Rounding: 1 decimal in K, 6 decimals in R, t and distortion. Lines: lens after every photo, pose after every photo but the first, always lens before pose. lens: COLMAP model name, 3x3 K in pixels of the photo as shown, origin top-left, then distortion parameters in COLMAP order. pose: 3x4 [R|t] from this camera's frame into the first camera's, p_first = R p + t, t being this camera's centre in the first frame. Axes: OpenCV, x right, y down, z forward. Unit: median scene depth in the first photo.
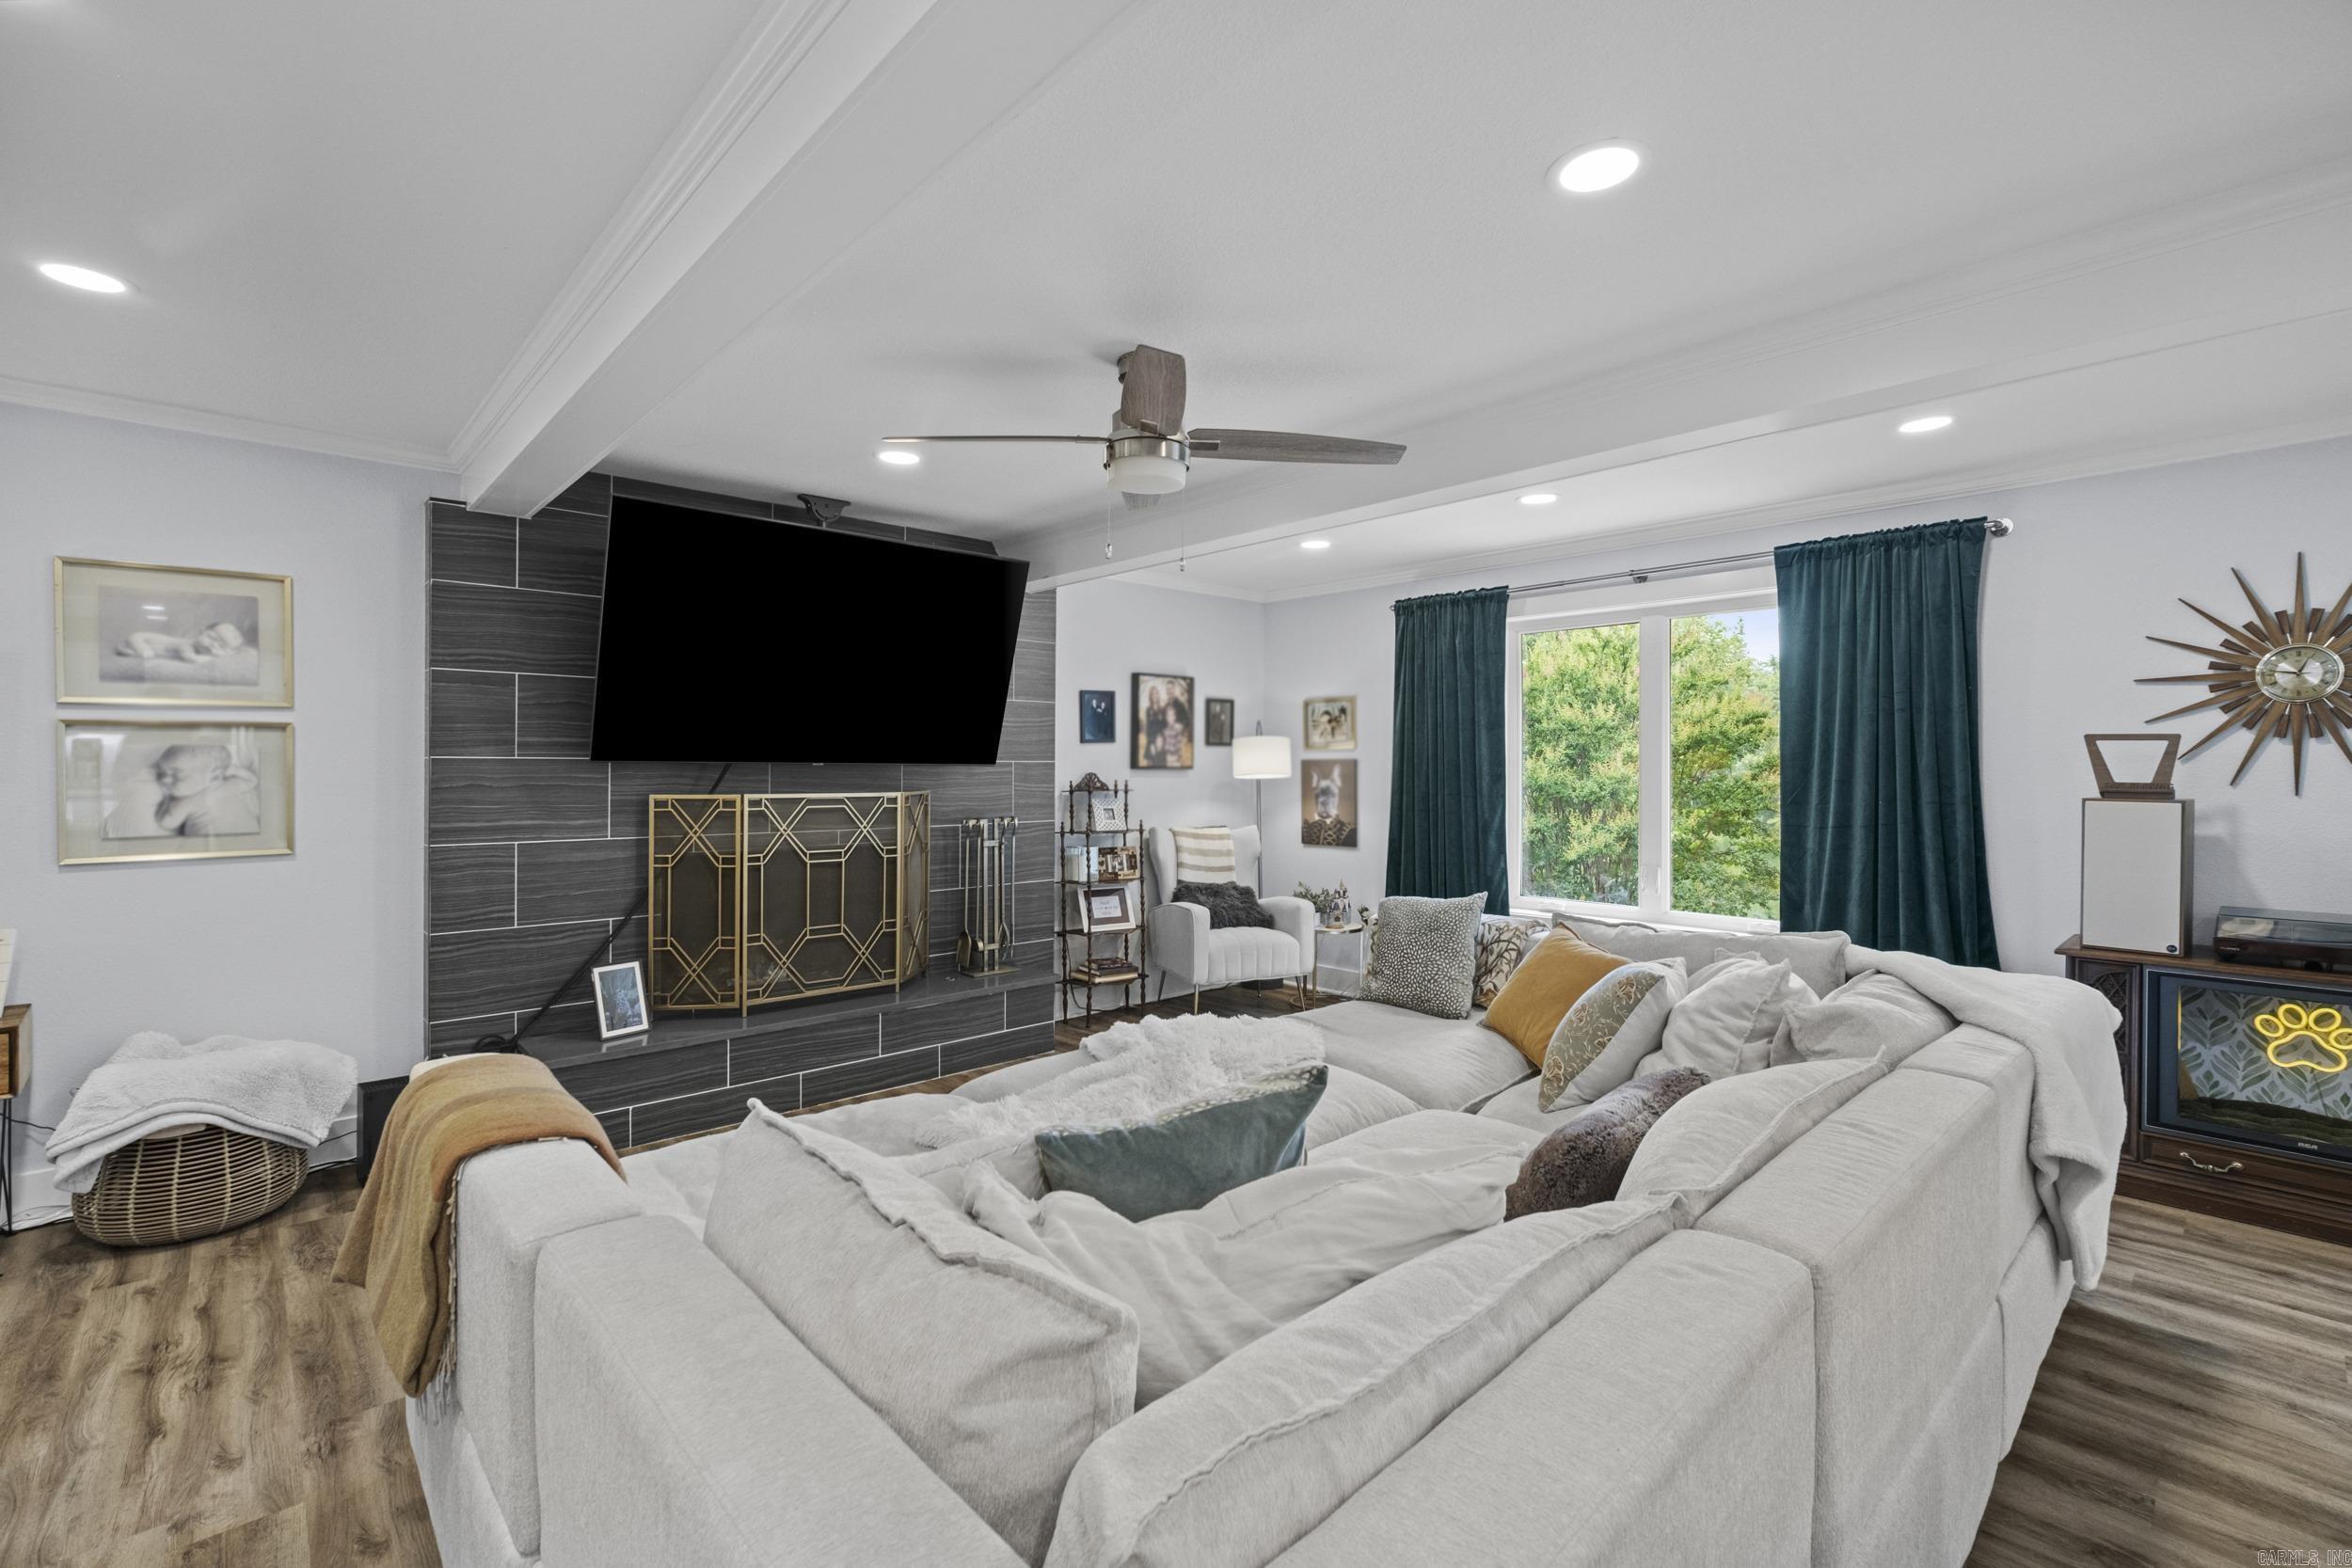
lens RADIAL K [[1021.8, 0, 1173.1], [0, 1021.8, 769.5], [0, 0, 1]] dist [-0.011463, 0.001729]
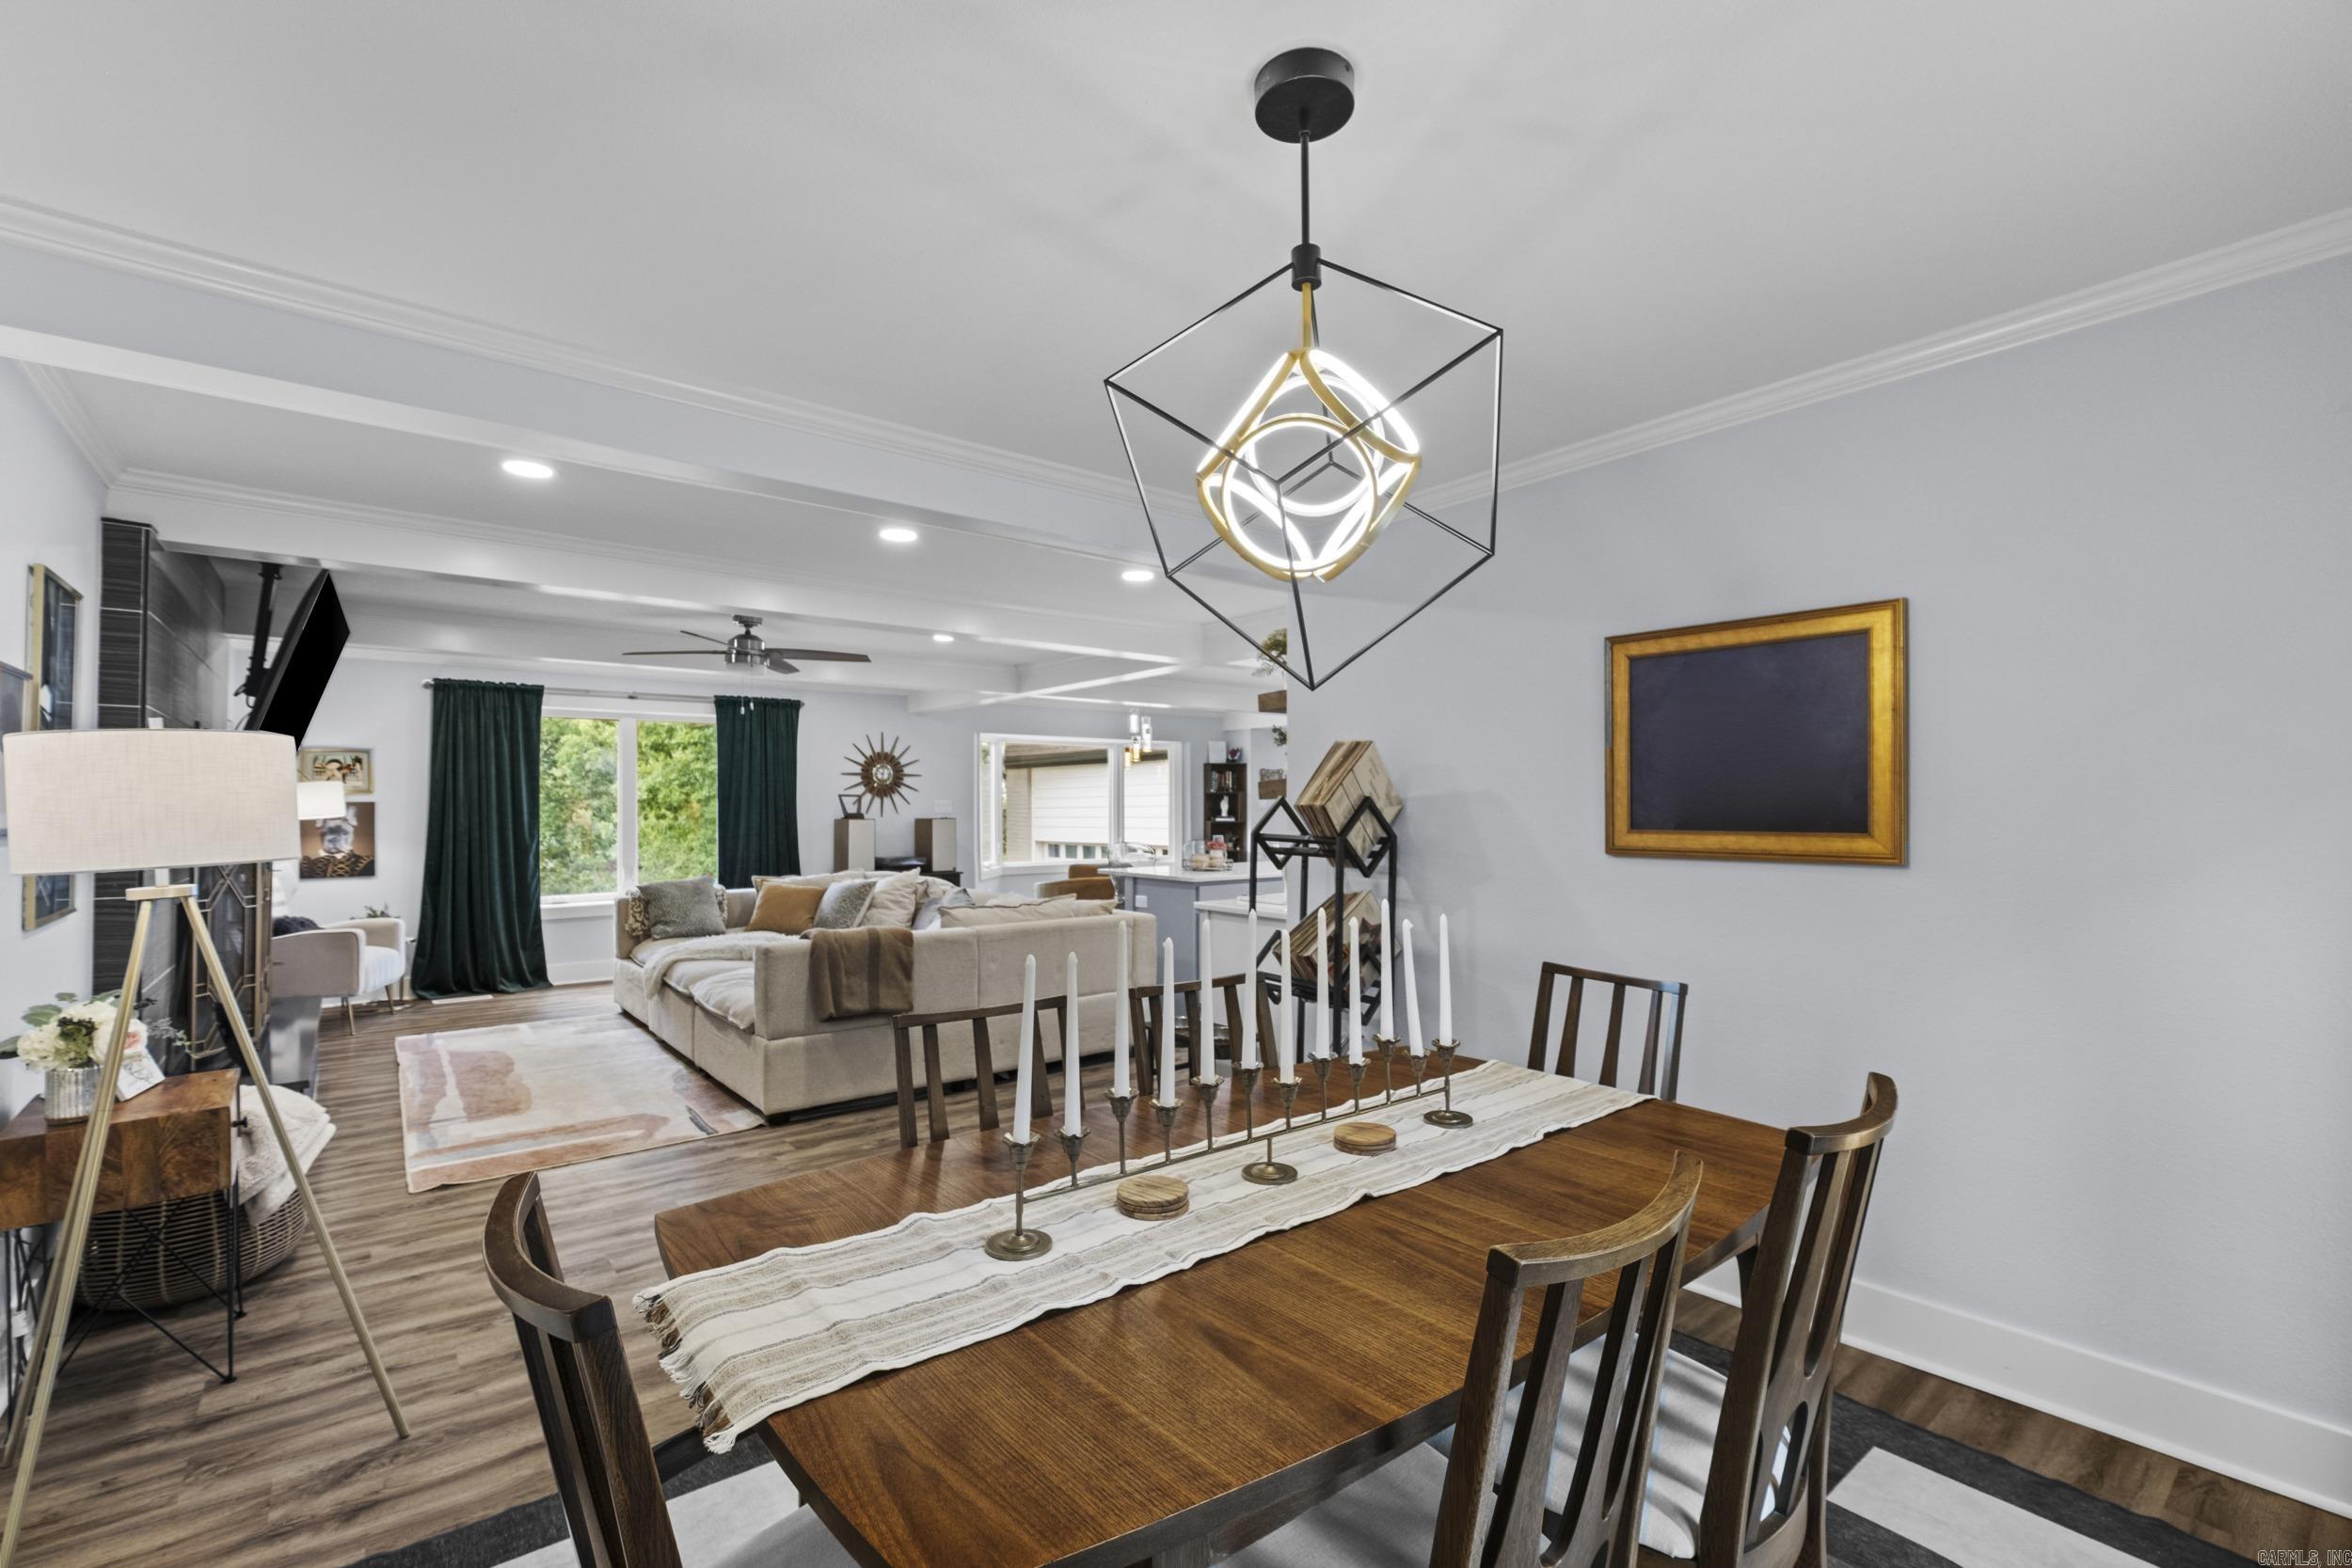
lens RADIAL K [[1021.8, 0, 1165.6], [0, 1021.8, 798.6], [0, 0, 1]] dist [-0.011463, 0.001729]
pose [[0.066413, 0.005650, 0.997776, -1.389728], [0.004198, 0.999974, -0.005942, -0.004337], [-0.997783, 0.004583, 0.066388, 0.002344]]
